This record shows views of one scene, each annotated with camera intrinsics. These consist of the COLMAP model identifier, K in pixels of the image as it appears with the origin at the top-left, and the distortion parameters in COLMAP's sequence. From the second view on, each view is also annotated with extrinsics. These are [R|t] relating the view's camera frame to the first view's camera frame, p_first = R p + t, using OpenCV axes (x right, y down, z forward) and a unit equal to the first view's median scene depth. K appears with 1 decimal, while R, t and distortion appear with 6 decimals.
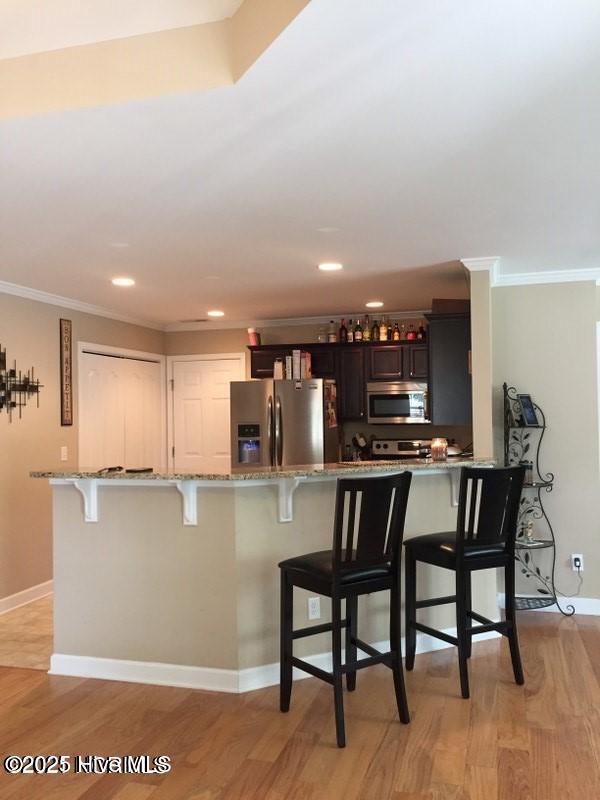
lens RADIAL K [[684.7, 0, 300.6], [0, 684.7, 401.8], [0, 0, 1]] dist [0.029642, -0.010472]
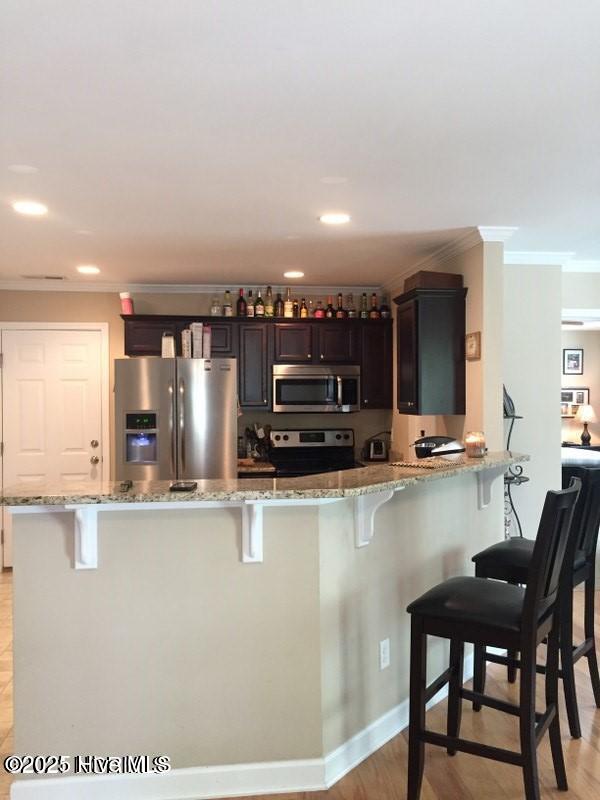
lens RADIAL K [[684.7, 0, 299.5], [0, 684.7, 400.9], [0, 0, 1]] dist [0.029642, -0.010472]
pose [[0.915790, 0.006775, 0.401601, -0.217995], [-0.015170, 0.999728, 0.017726, 0.001764], [-0.401371, -0.022326, 0.915643, 0.189879]]
